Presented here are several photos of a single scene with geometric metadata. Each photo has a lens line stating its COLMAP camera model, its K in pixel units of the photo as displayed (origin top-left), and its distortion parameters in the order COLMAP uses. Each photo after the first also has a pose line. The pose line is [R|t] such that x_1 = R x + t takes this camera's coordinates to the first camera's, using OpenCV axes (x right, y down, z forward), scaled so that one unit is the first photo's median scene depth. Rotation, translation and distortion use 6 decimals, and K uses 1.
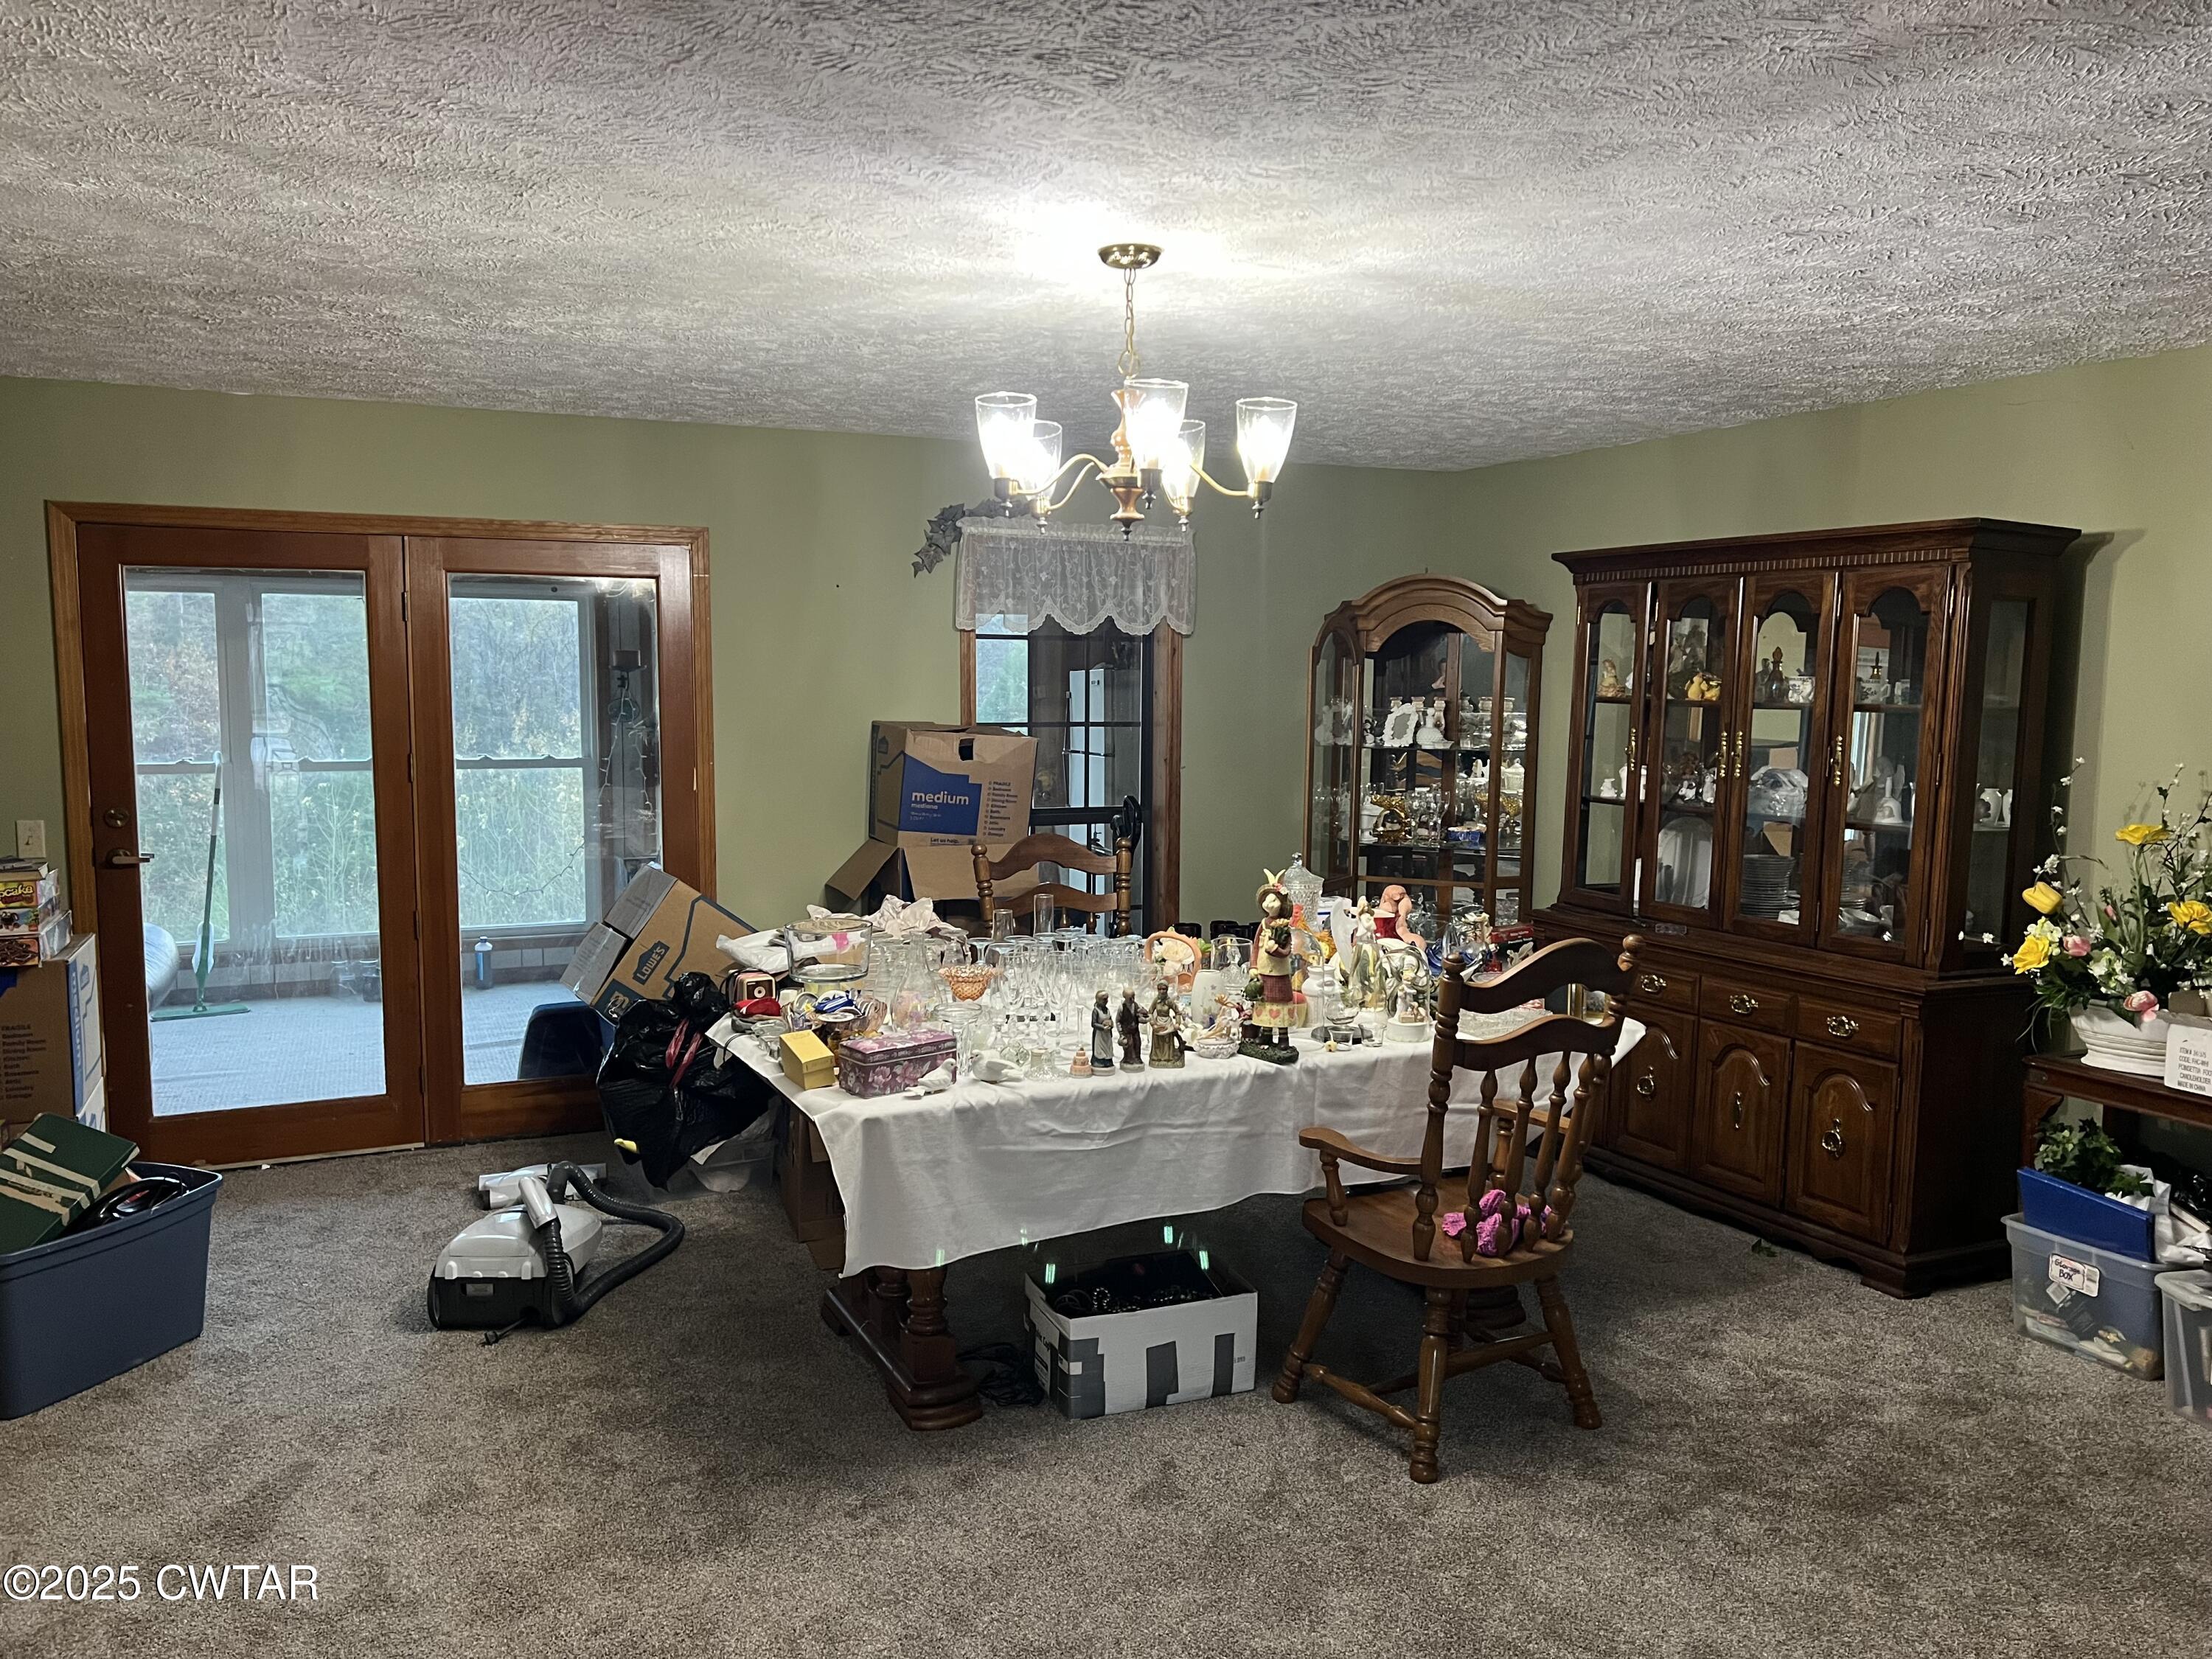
lens RADIAL K [[1658.5, 0, 1096.8], [0, 1658.5, 832.4], [0, 0, 1]] dist [0.036406, -0.013988]
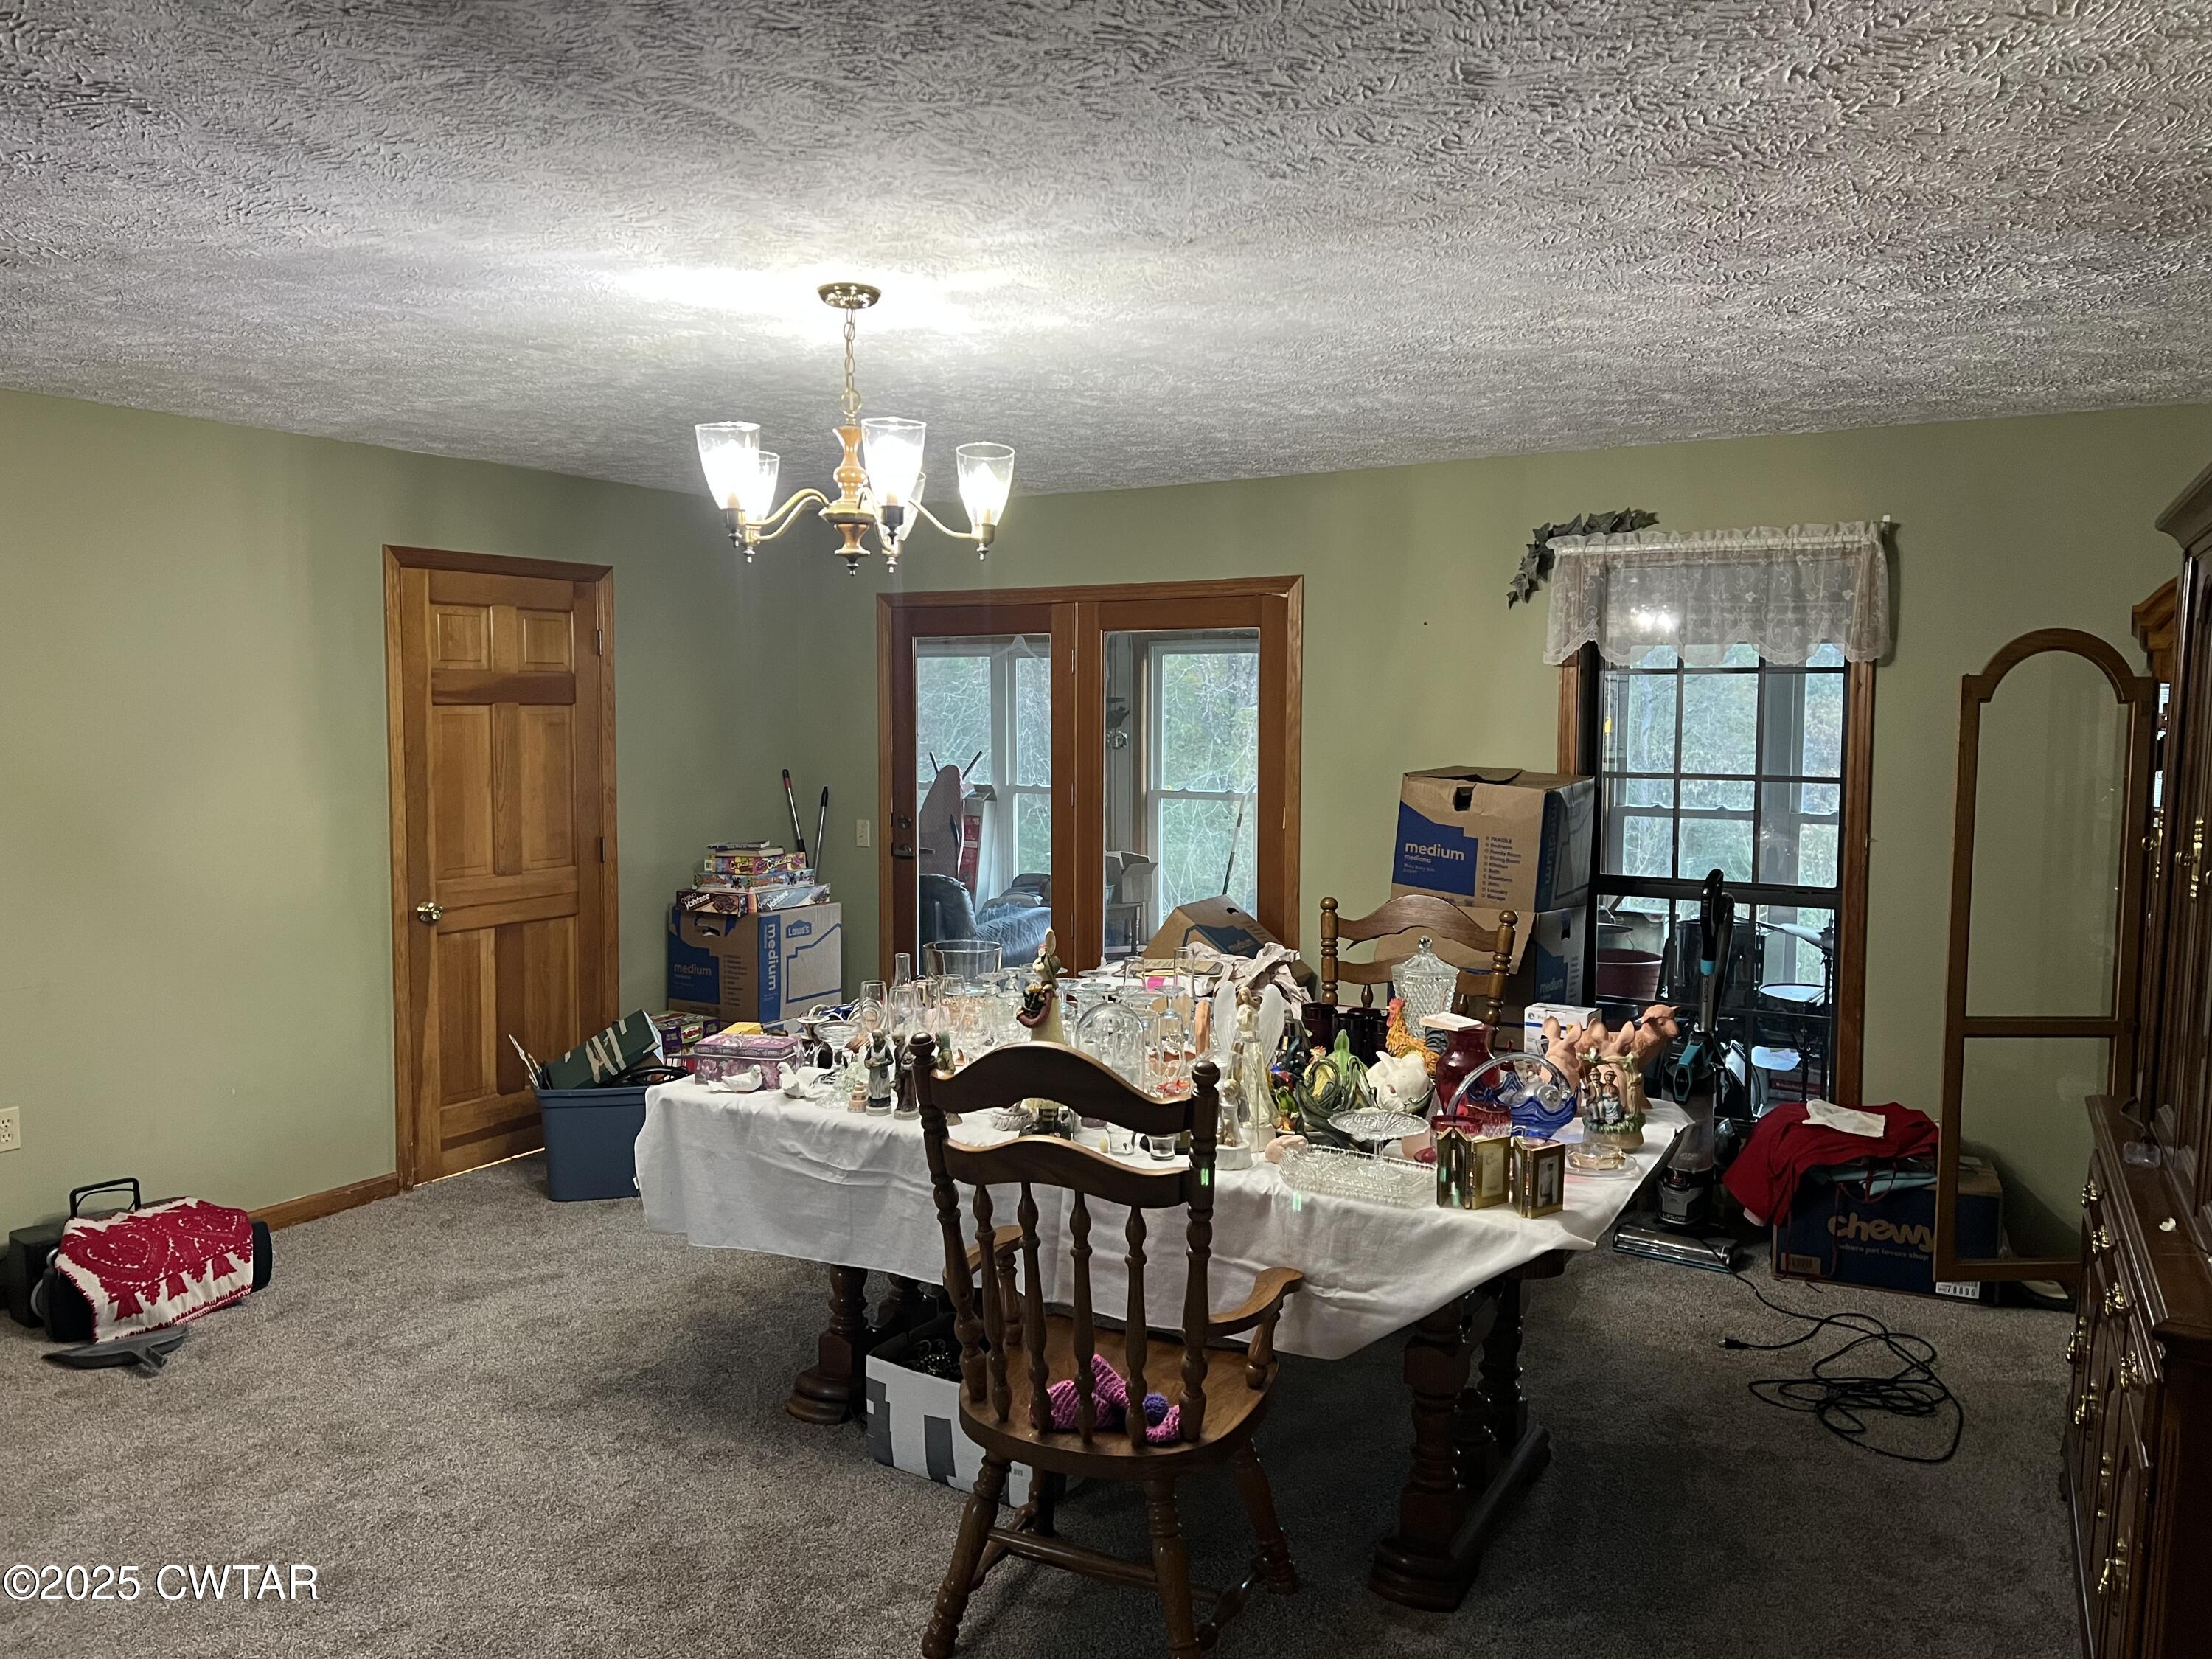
lens RADIAL K [[1658.5, 0, 1103.4], [0, 1658.5, 833.9], [0, 0, 1]] dist [0.036406, -0.013988]
pose [[0.581436, 0.061098, -0.811294, 0.886808], [-0.083323, 0.996405, 0.015323, -0.047455], [0.809314, 0.058690, 0.584437, 0.529059]]
